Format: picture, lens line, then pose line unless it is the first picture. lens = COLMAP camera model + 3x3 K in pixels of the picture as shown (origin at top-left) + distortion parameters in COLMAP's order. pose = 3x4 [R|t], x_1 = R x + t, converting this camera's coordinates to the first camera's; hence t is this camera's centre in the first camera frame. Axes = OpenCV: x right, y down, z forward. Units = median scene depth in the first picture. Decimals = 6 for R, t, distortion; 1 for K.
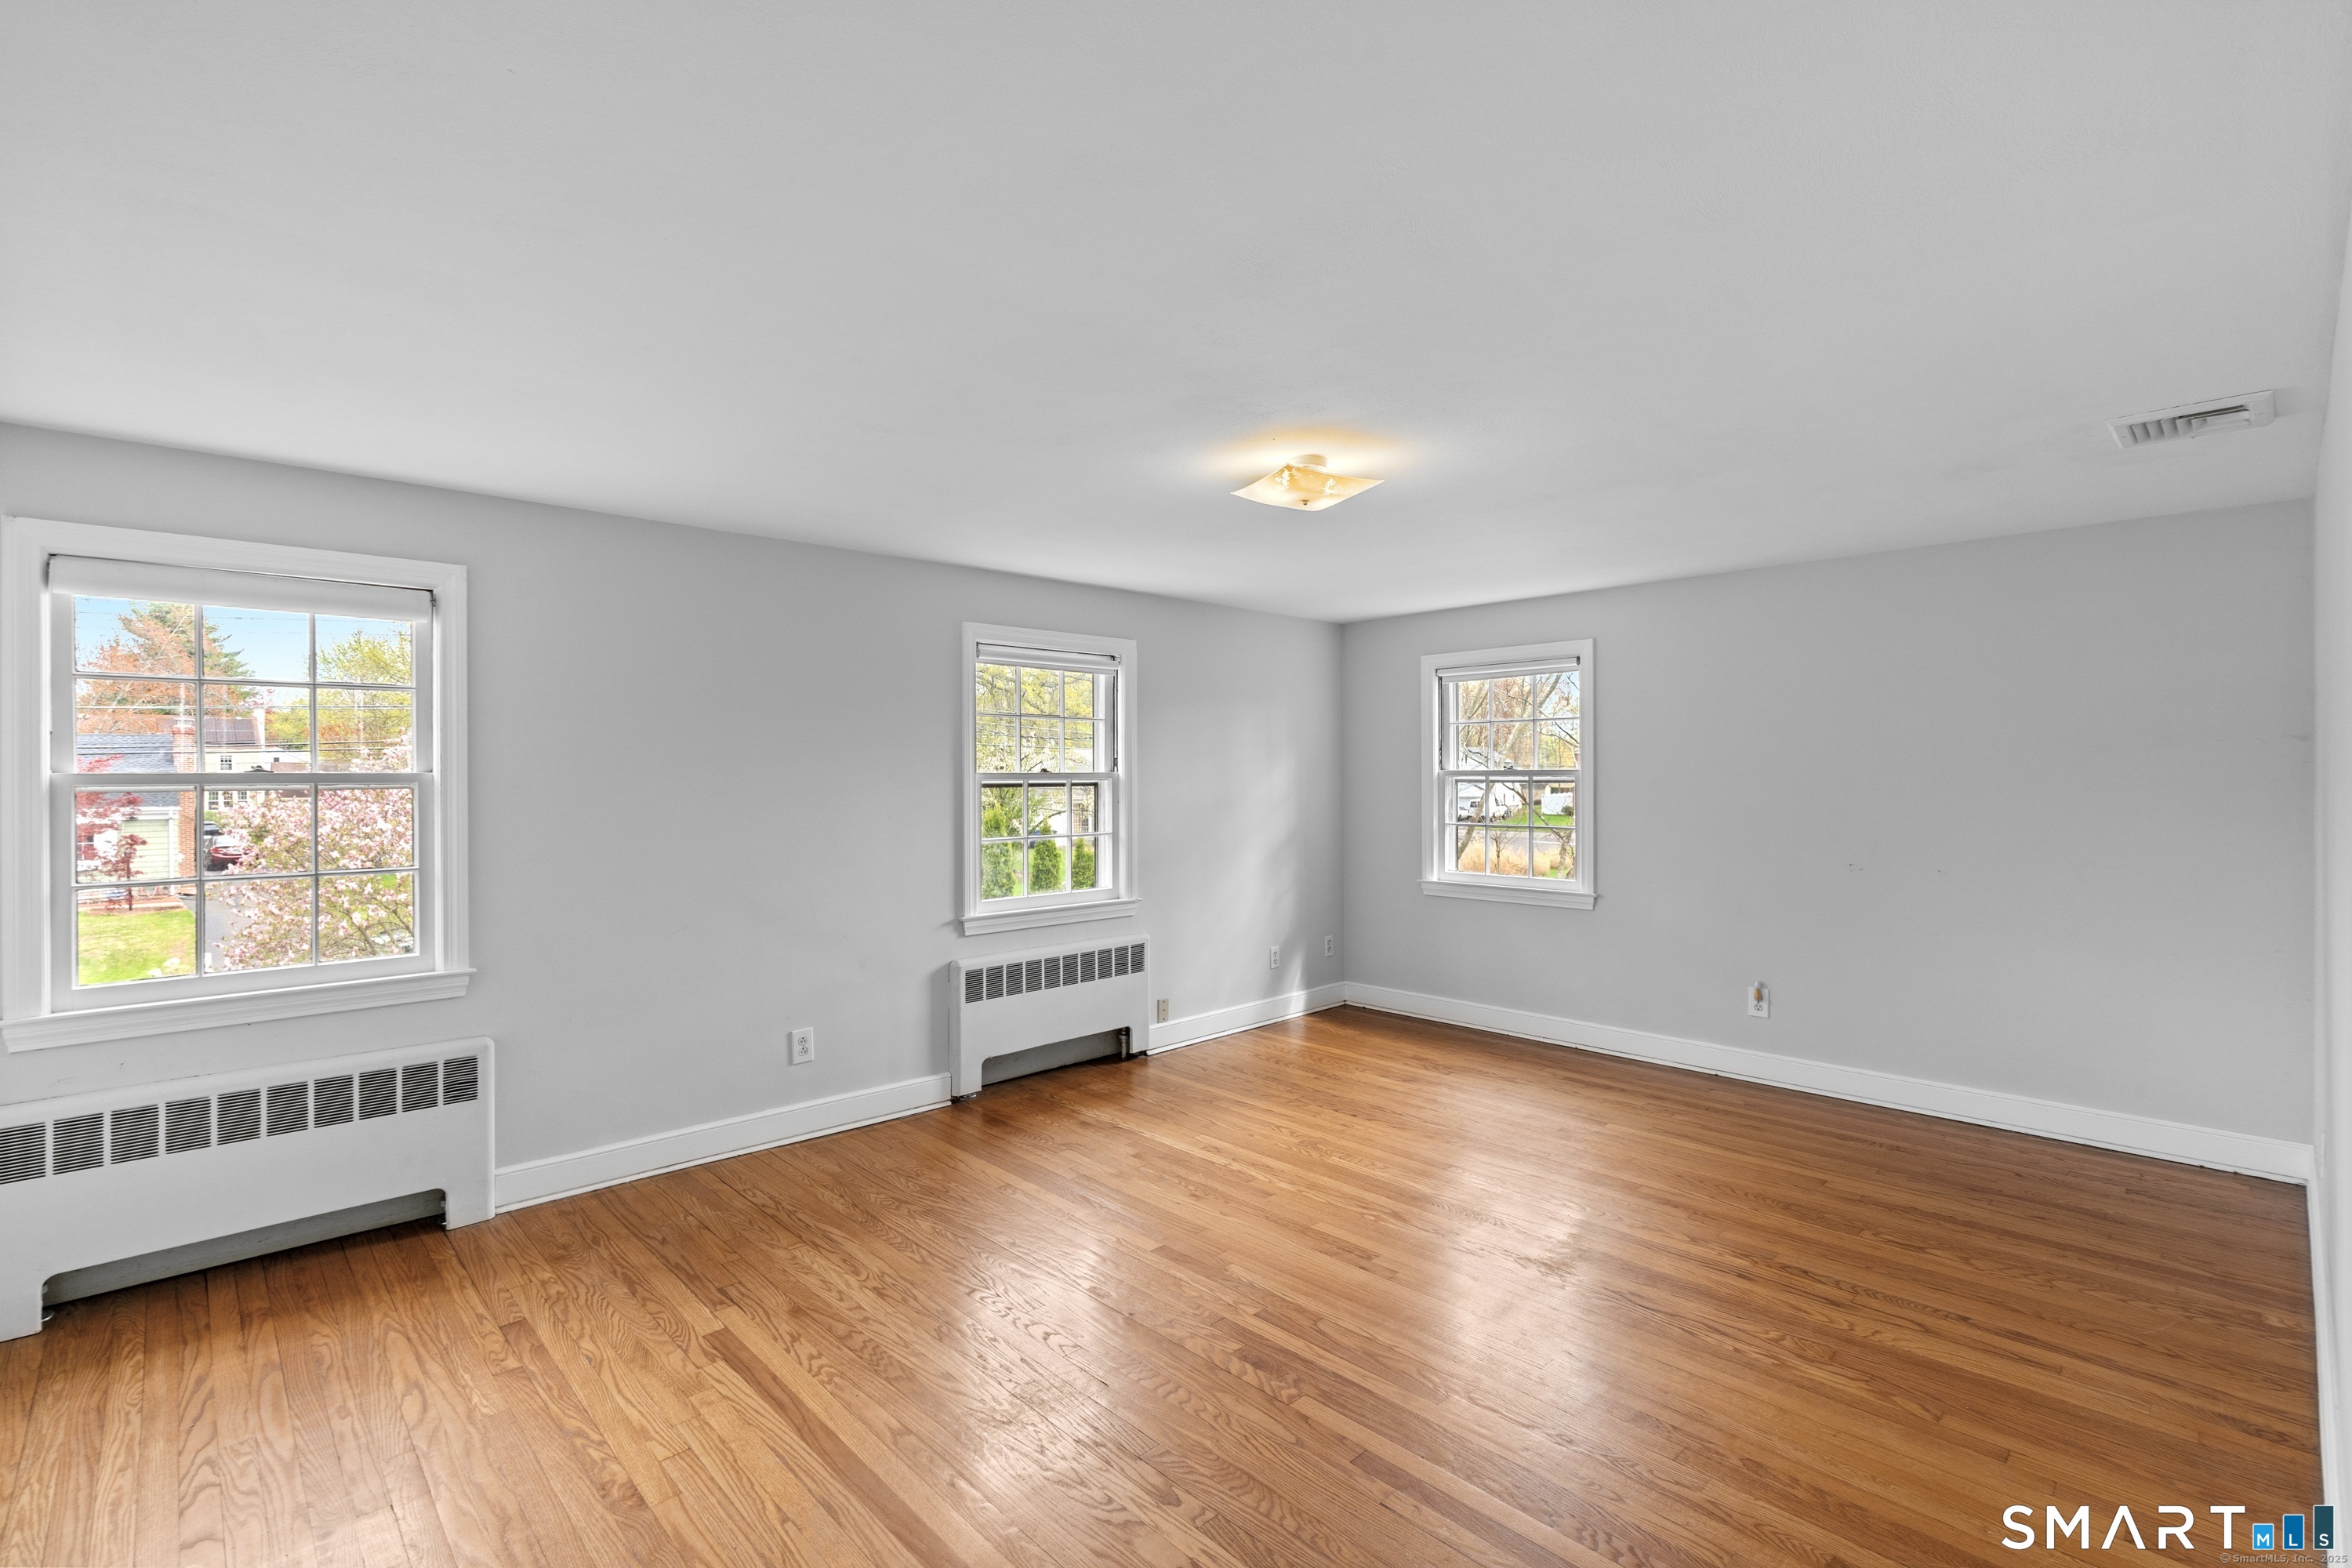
lens RADIAL K [[1061.9, 0, 1160.9], [0, 1061.9, 759.4], [0, 0, 1]] dist [-0.001776, 0.000412]
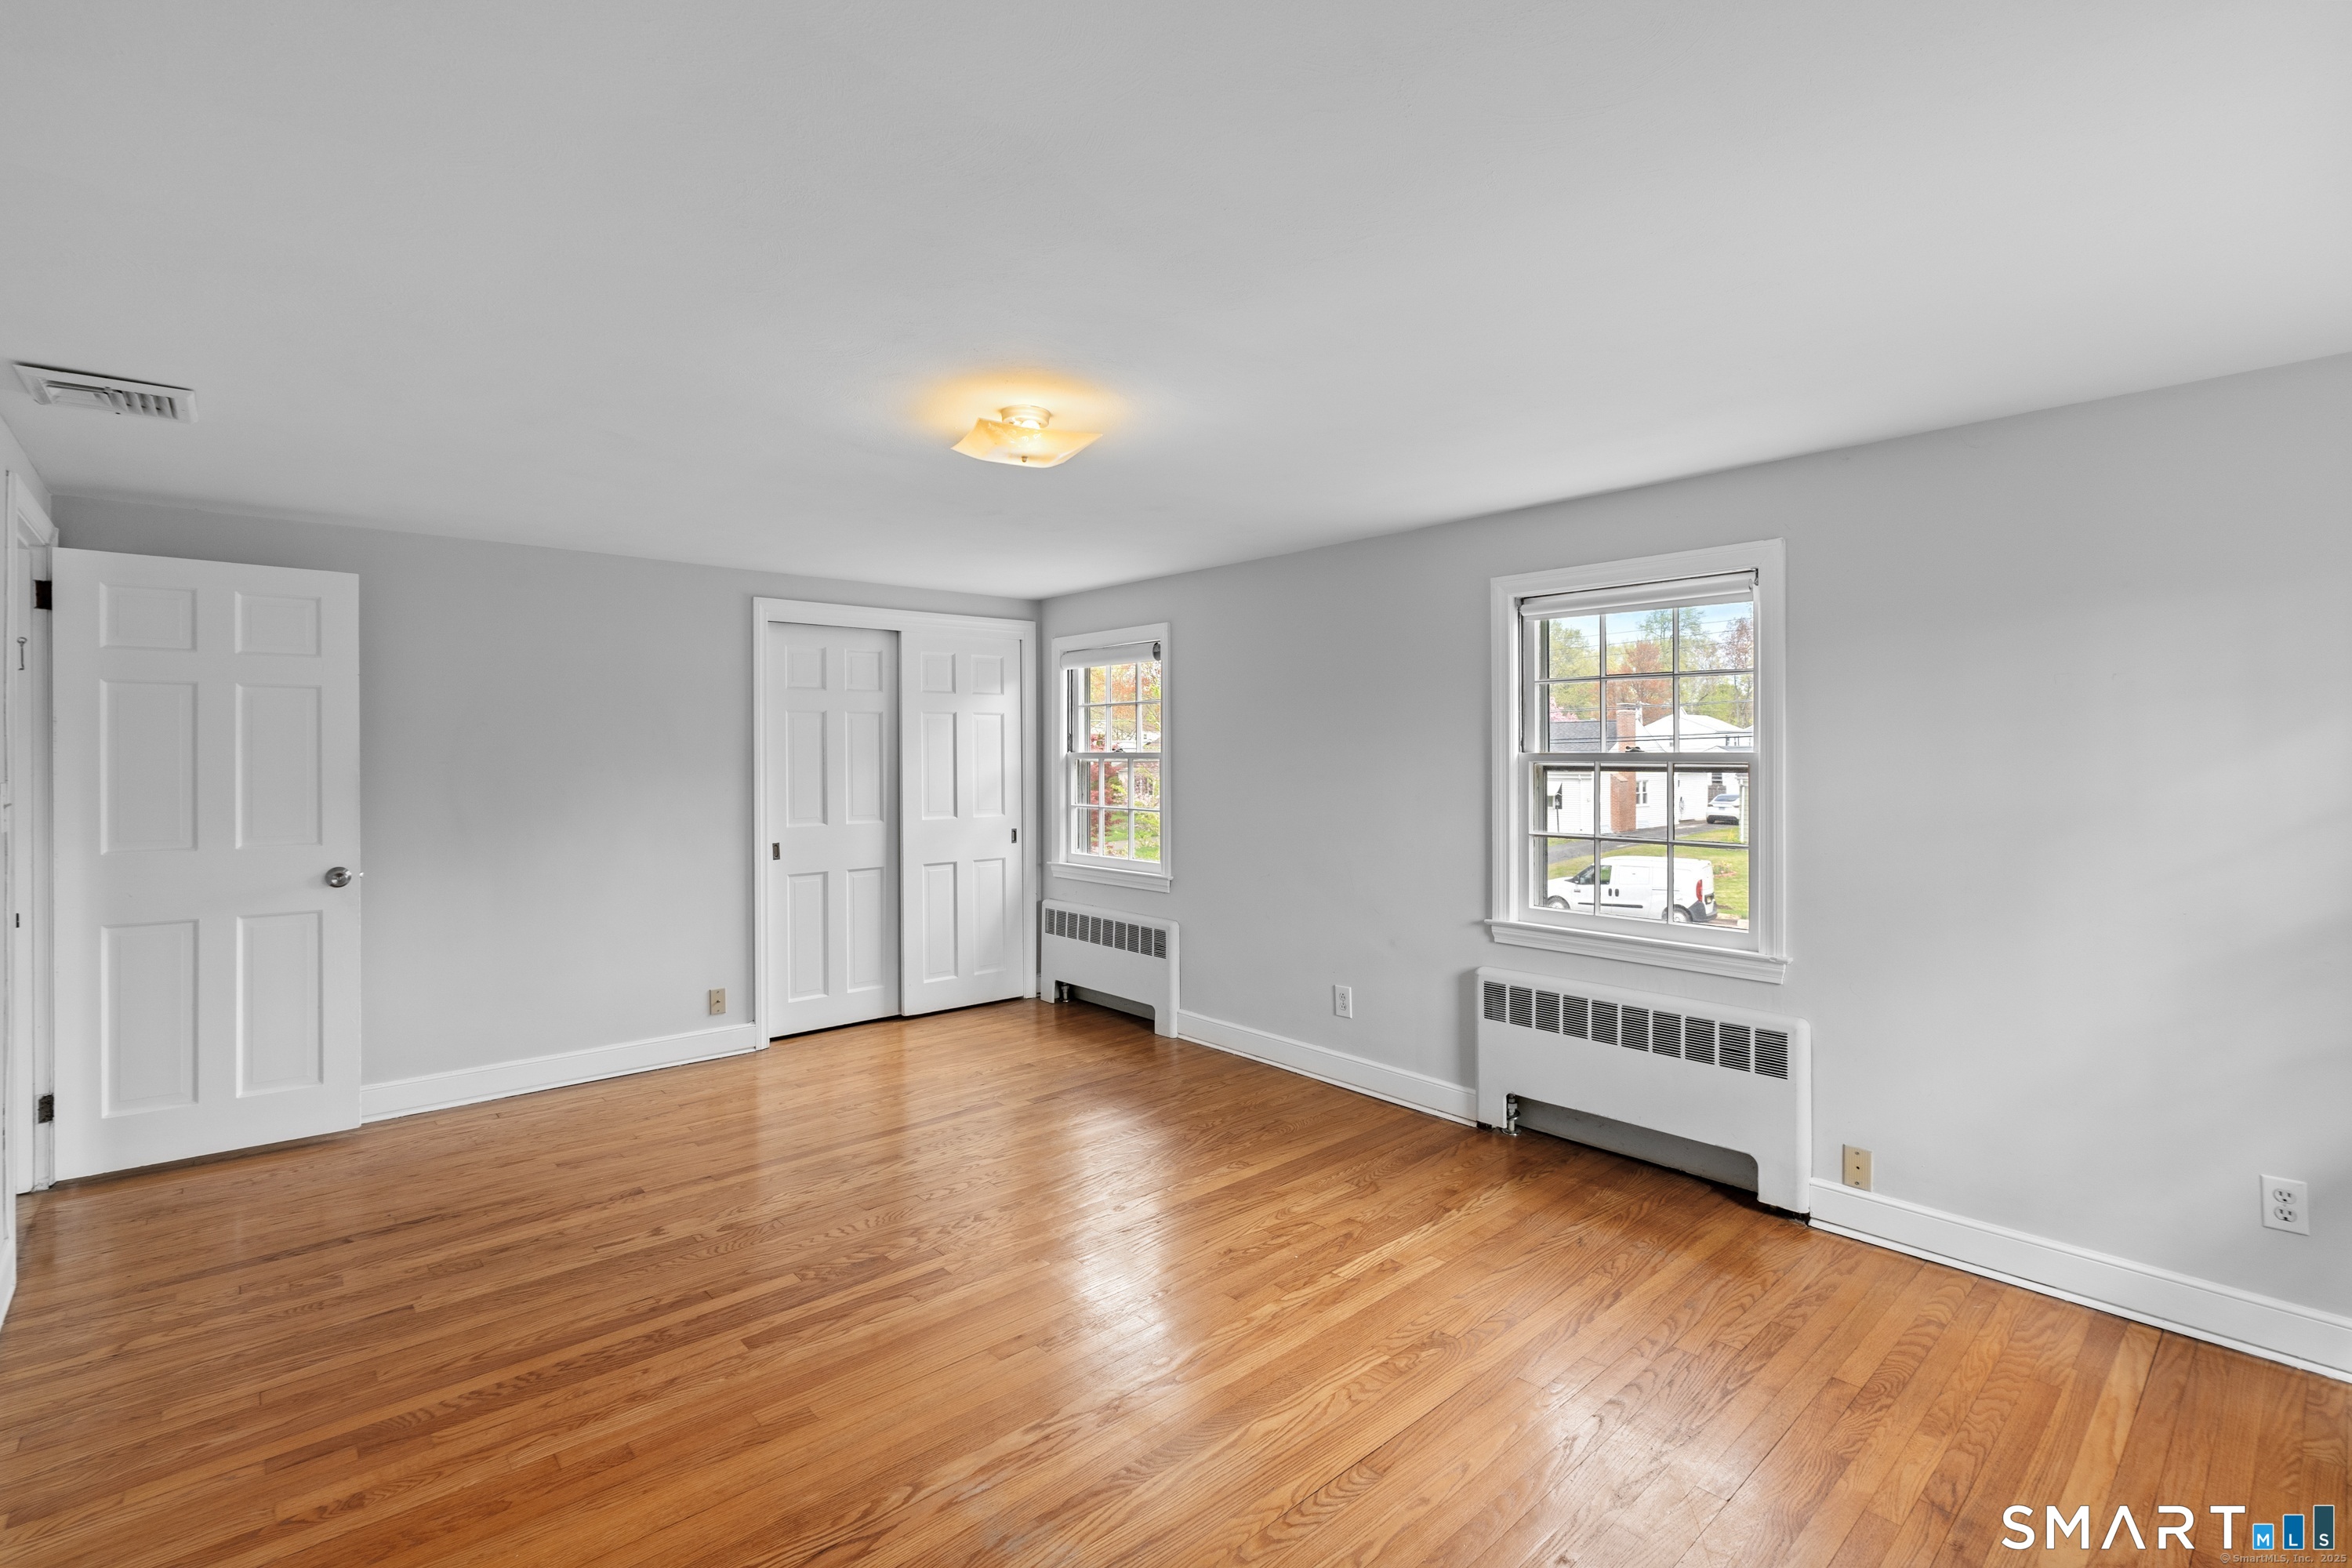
lens RADIAL K [[1061.9, 0, 1160.9], [0, 1061.9, 759.4], [0, 0, 1]] dist [-0.001776, 0.000412]
pose [[-0.037306, 0.006465, -0.999283, 0.695308], [0.019091, 0.999801, 0.005756, 0.008051], [0.999122, -0.018863, -0.037422, 0.775877]]
